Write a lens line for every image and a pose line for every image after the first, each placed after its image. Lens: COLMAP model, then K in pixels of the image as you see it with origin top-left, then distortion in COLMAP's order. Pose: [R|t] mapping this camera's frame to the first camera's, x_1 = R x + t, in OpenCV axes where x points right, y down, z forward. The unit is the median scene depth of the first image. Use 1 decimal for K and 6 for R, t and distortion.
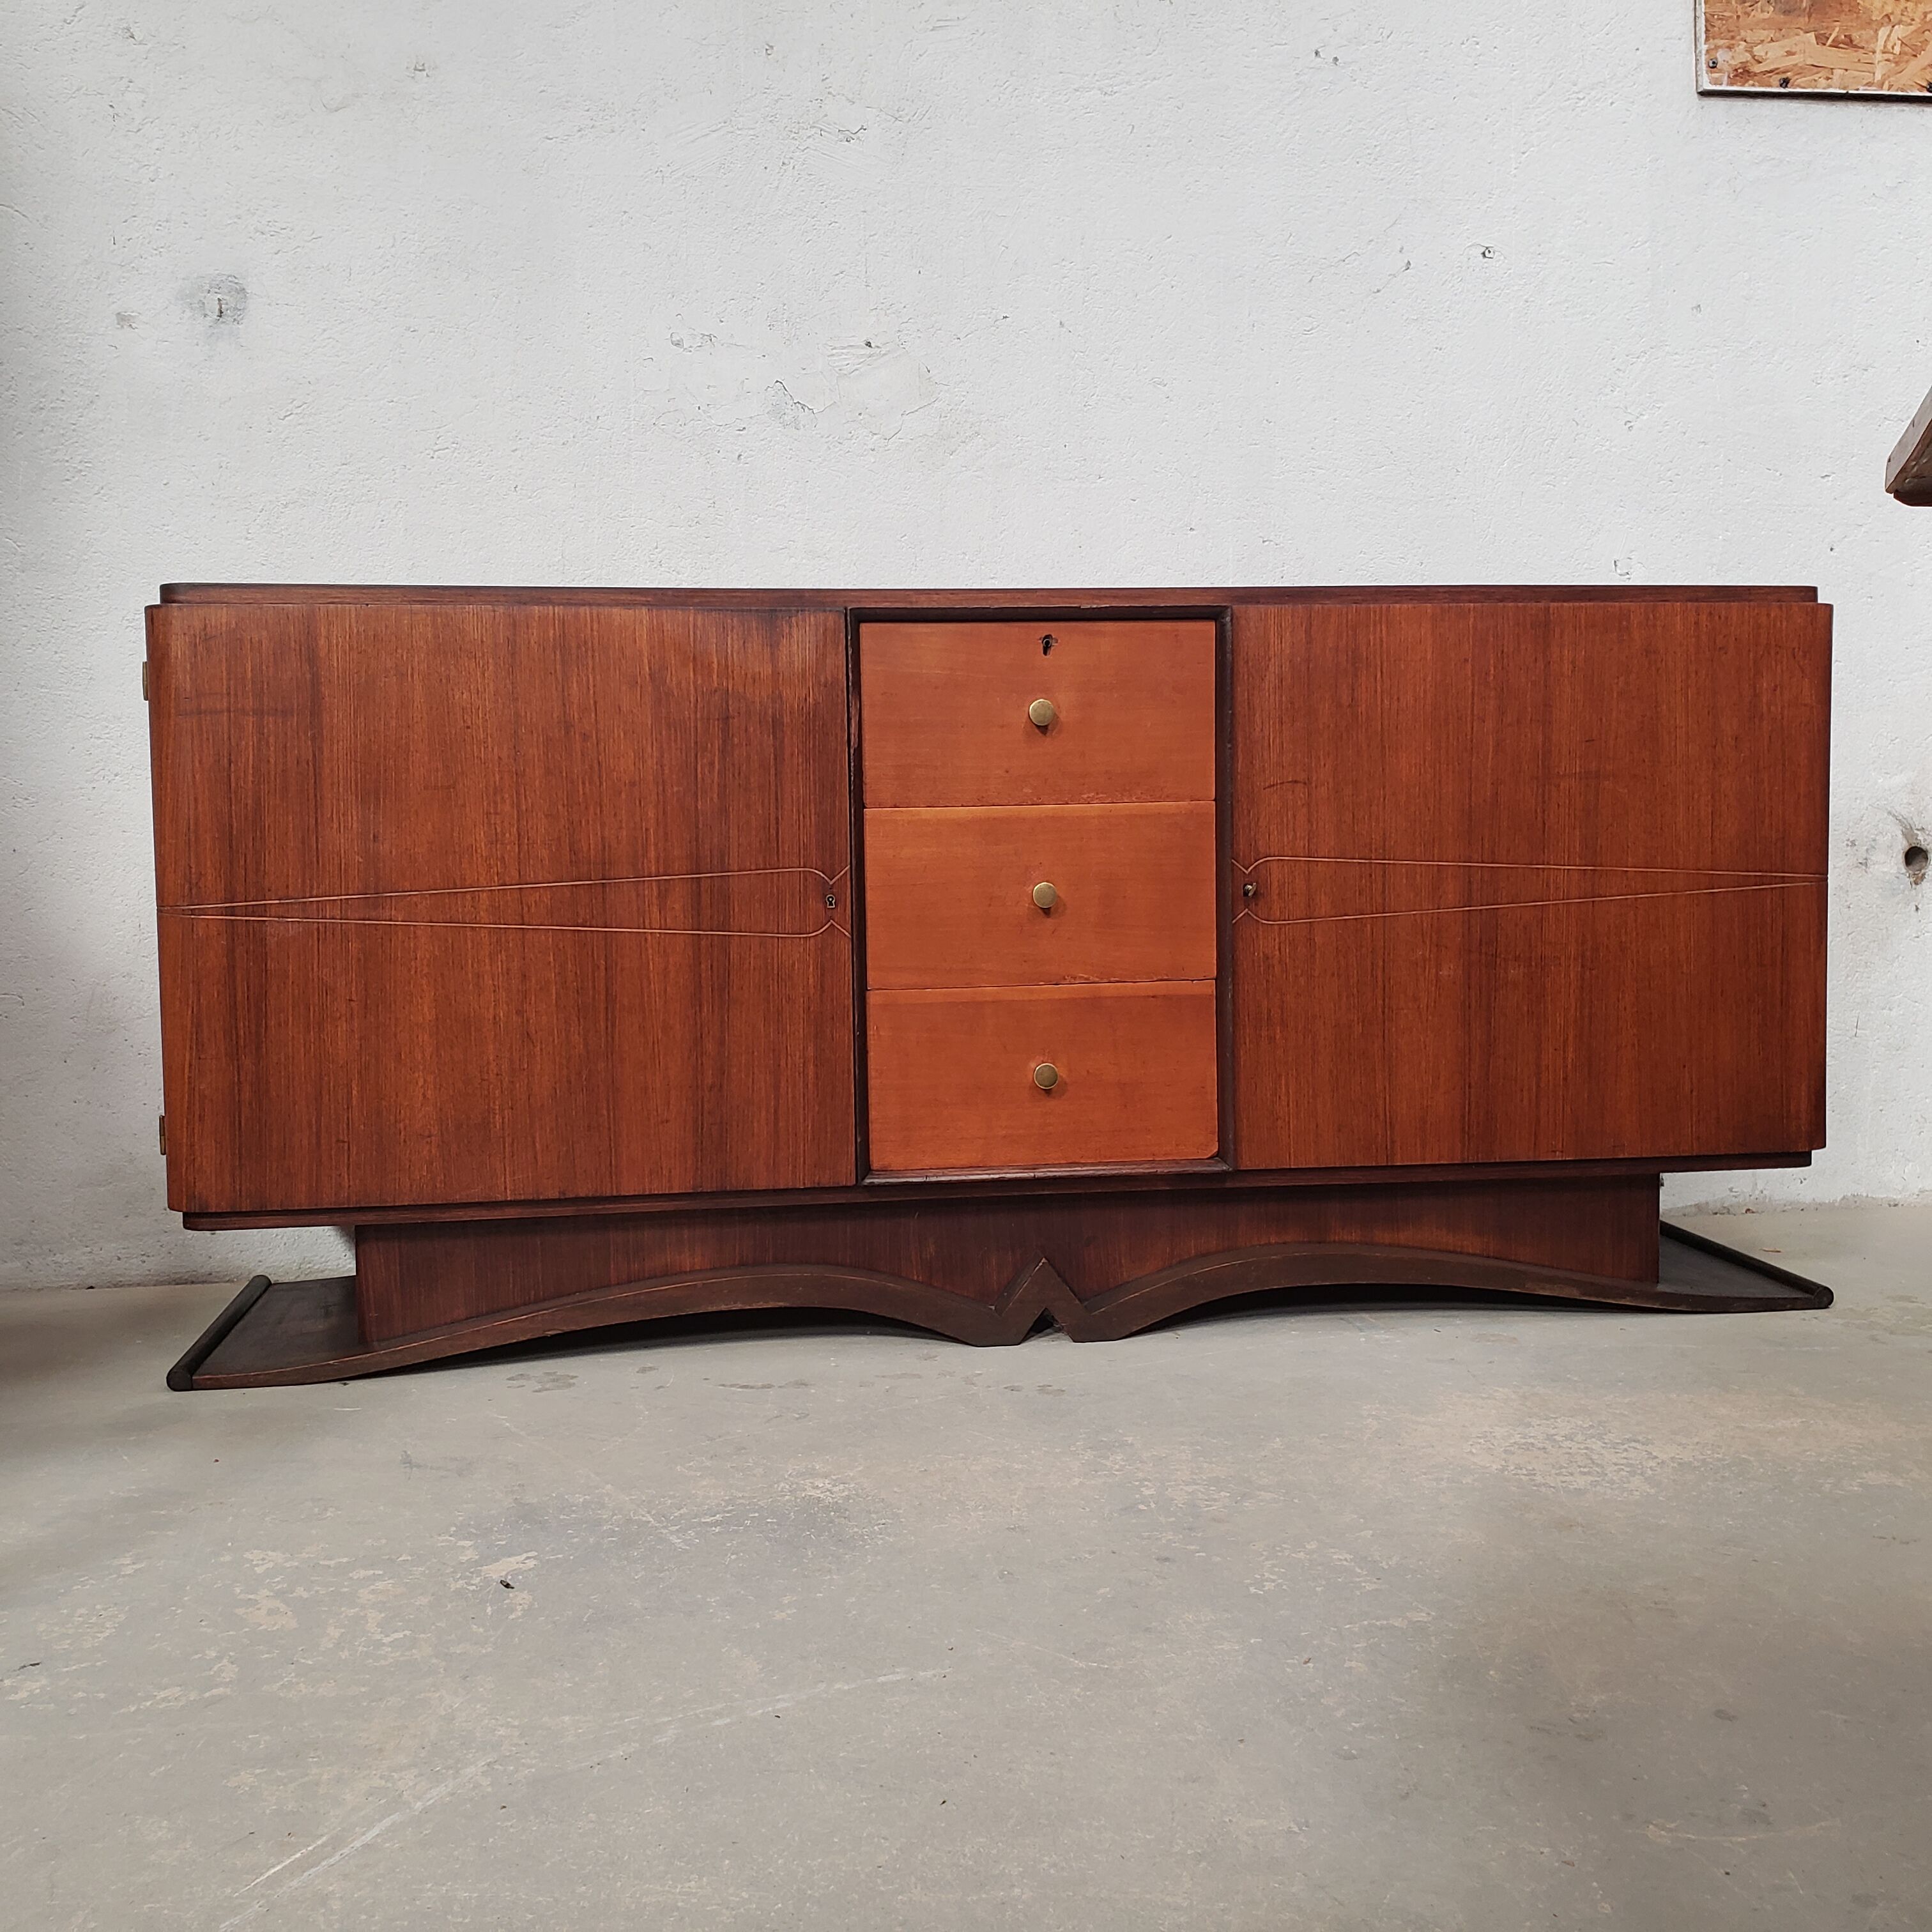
lens RADIAL K [[2073.6, 0, 962.7], [0, 2073.6, 957.5], [0, 0, 1]] dist [0.004619, 0.001596]
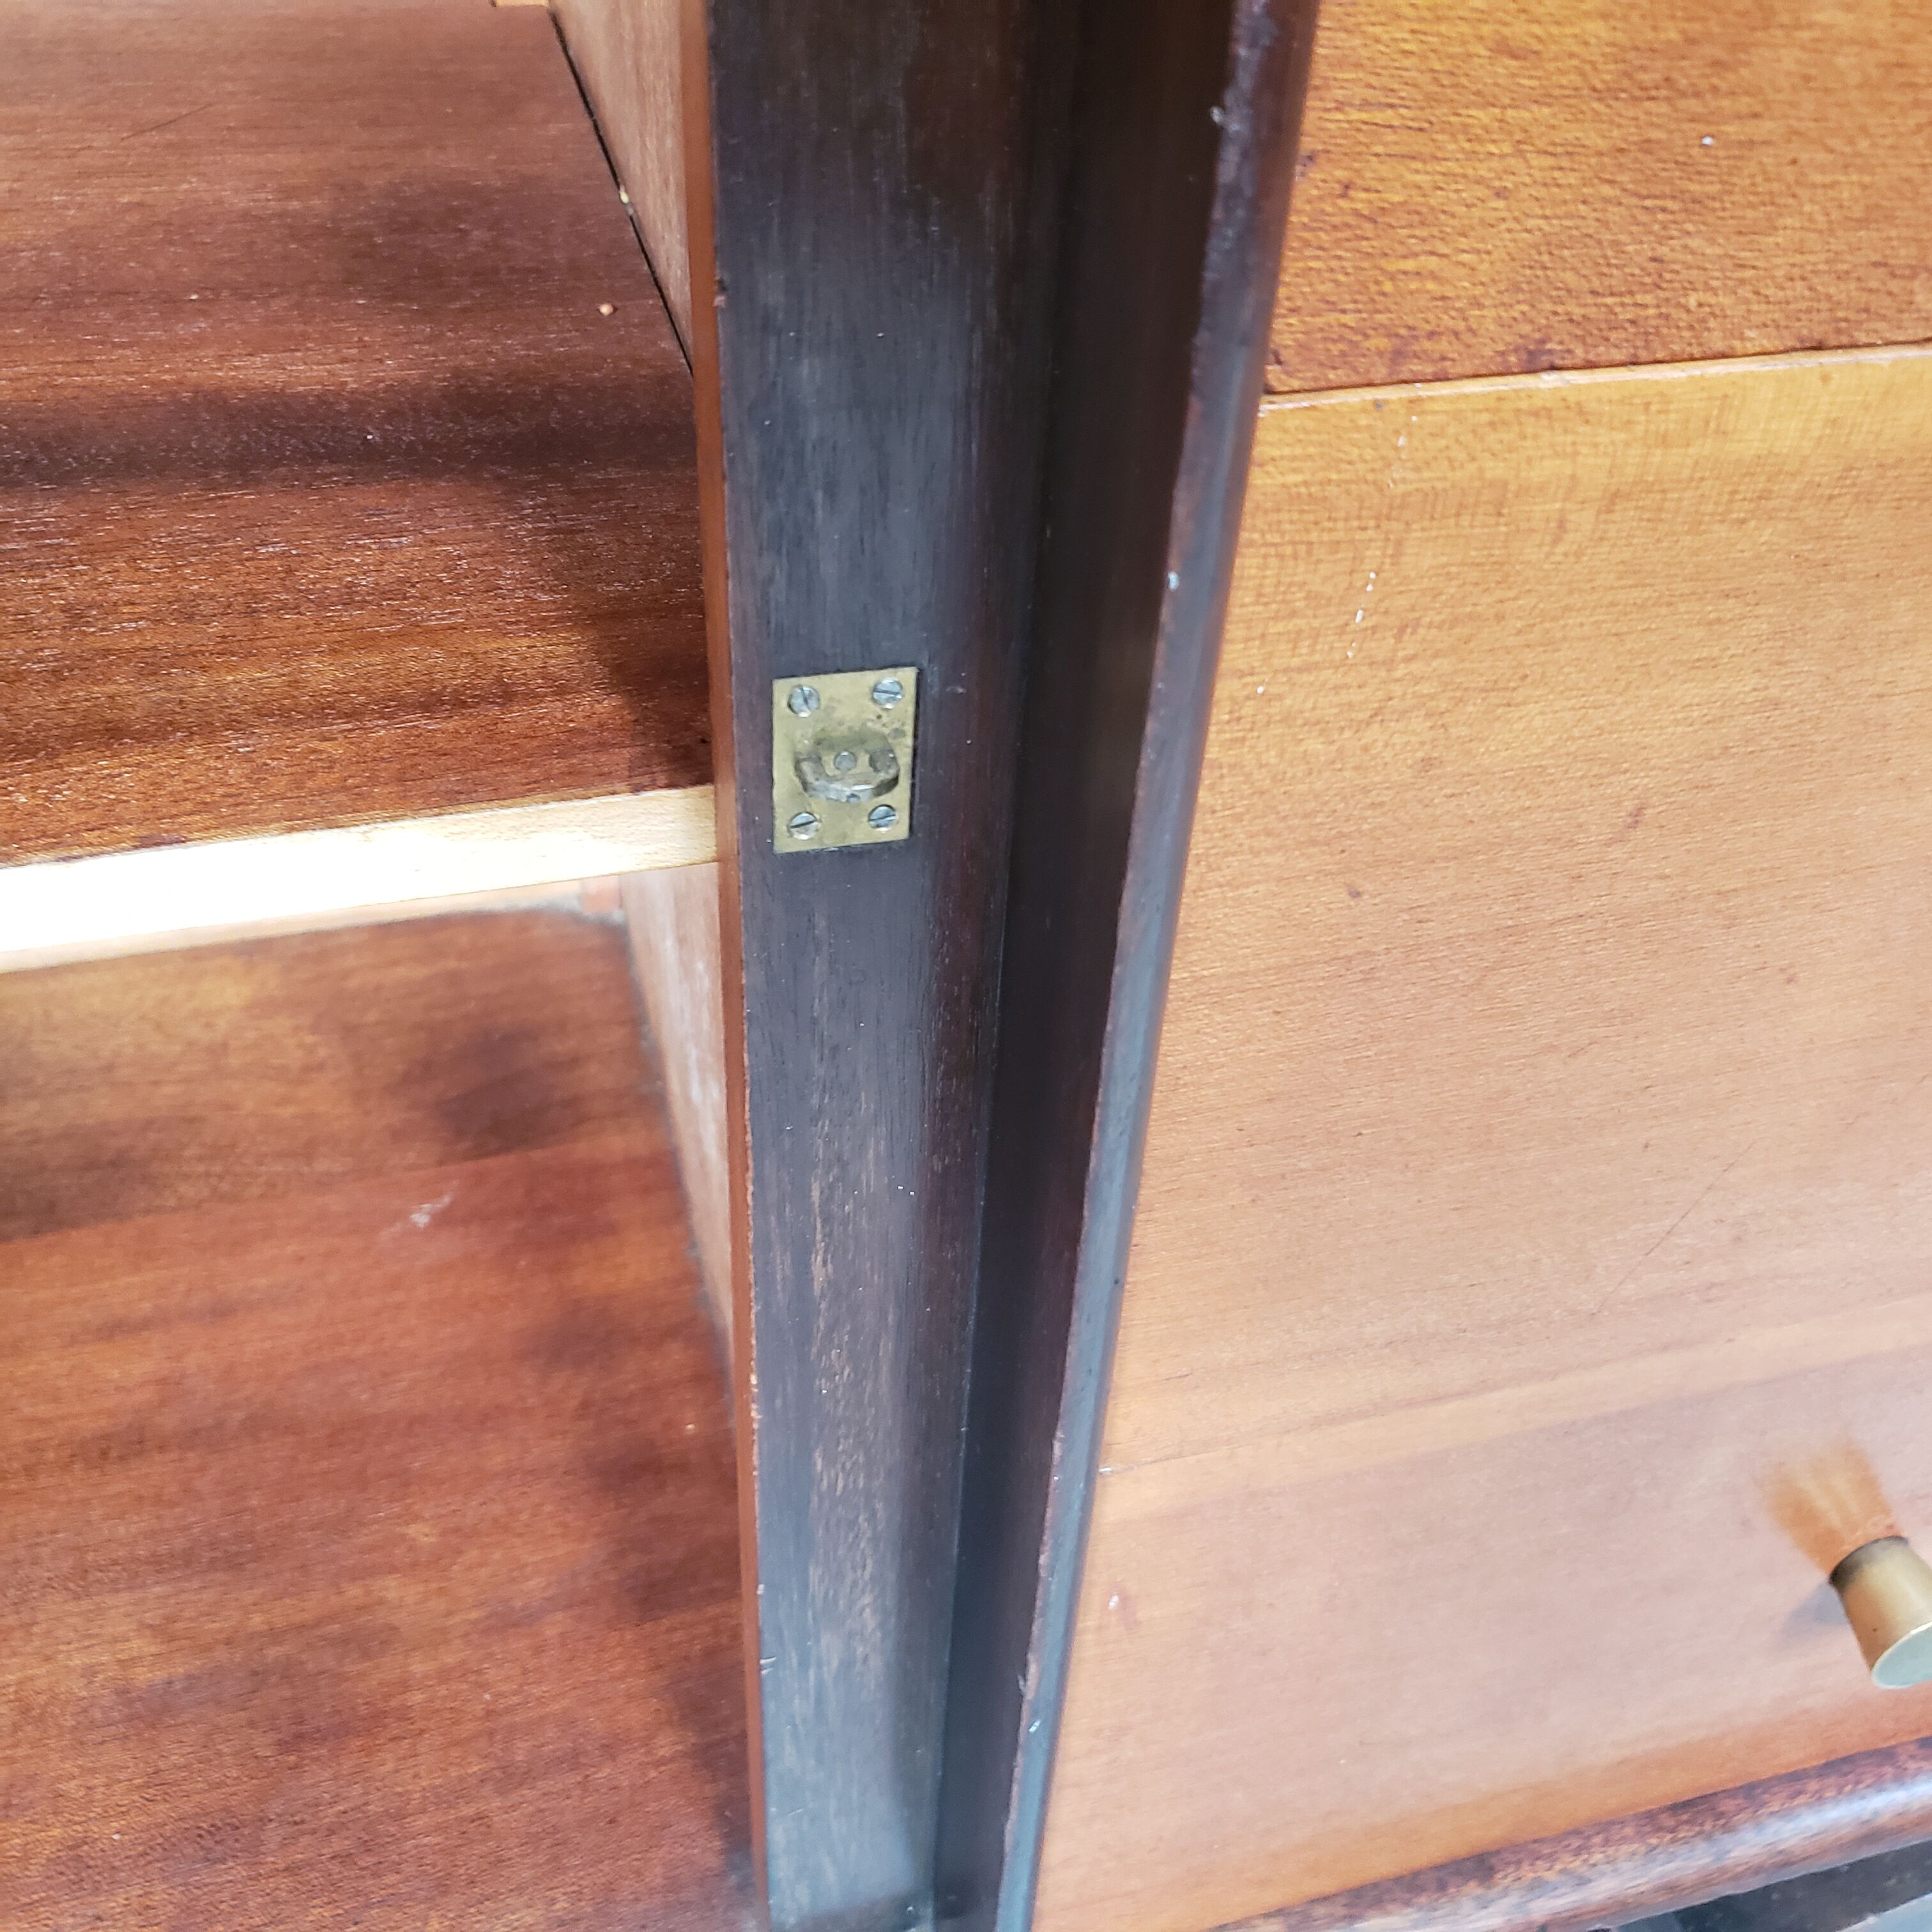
lens RADIAL K [[2073.6, 0, 962.7], [0, 2073.6, 957.5], [0, 0, 1]] dist [0.004619, 0.001596]
pose [[0.988896, -0.042868, 0.142290, -0.091088], [-0.051067, 0.801157, 0.596271, -0.130776], [-0.139558, -0.596916, 0.790072, 1.091998]]
